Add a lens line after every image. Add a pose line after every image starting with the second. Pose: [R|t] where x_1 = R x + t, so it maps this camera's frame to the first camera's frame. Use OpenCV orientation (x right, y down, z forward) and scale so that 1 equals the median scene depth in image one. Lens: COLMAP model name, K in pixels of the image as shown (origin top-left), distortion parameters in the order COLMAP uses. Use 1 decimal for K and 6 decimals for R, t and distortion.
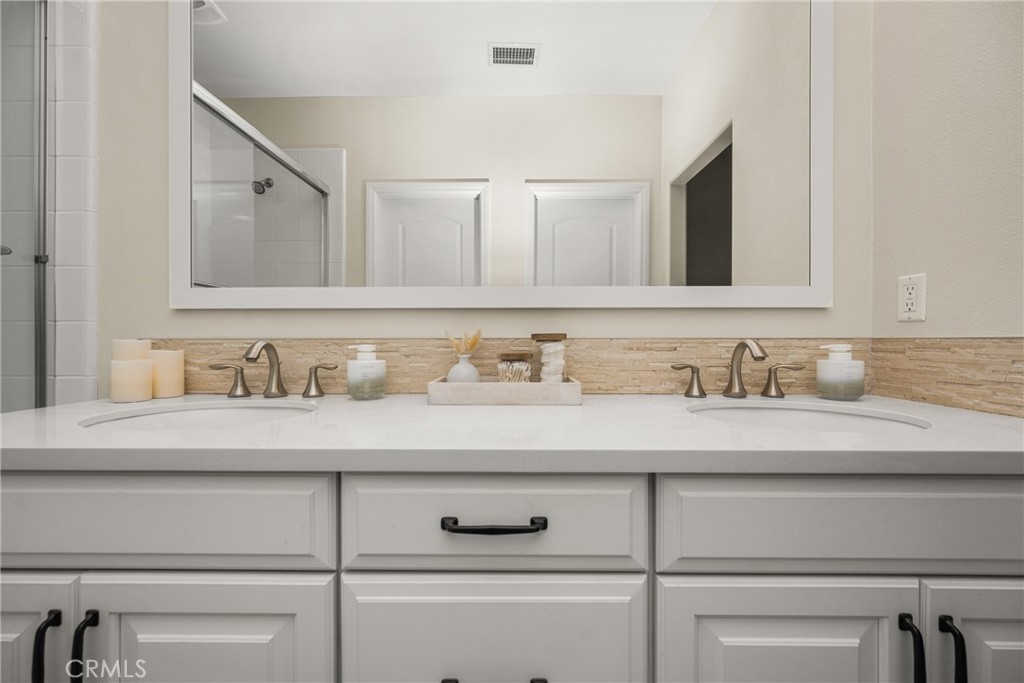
lens RADIAL K [[410.0, 0, 511.8], [0, 410.0, 344.9], [0, 0, 1]] dist [0.001666, 0.000401]
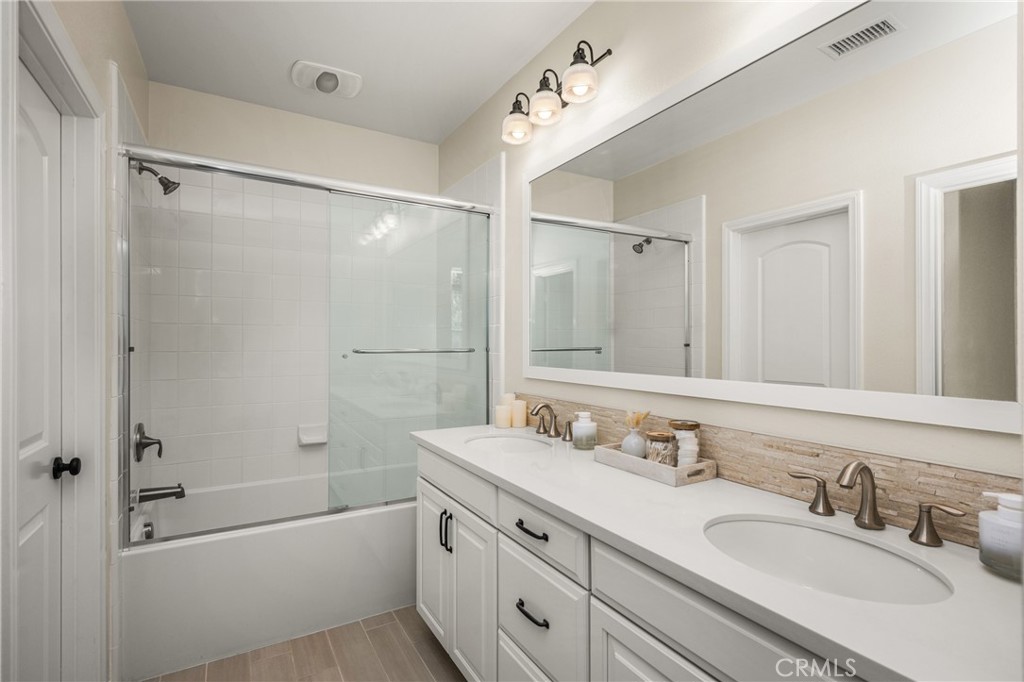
lens RADIAL K [[484.5, 0, 498.4], [0, 484.5, 346.2], [0, 0, 1]] dist [-0.001405, 0.000262]
pose [[0.501327, 0.003934, -0.865249, 0.976129], [-0.005896, 0.999982, 0.001131, -0.231035], [0.865238, 0.004535, 0.501341, -0.160027]]
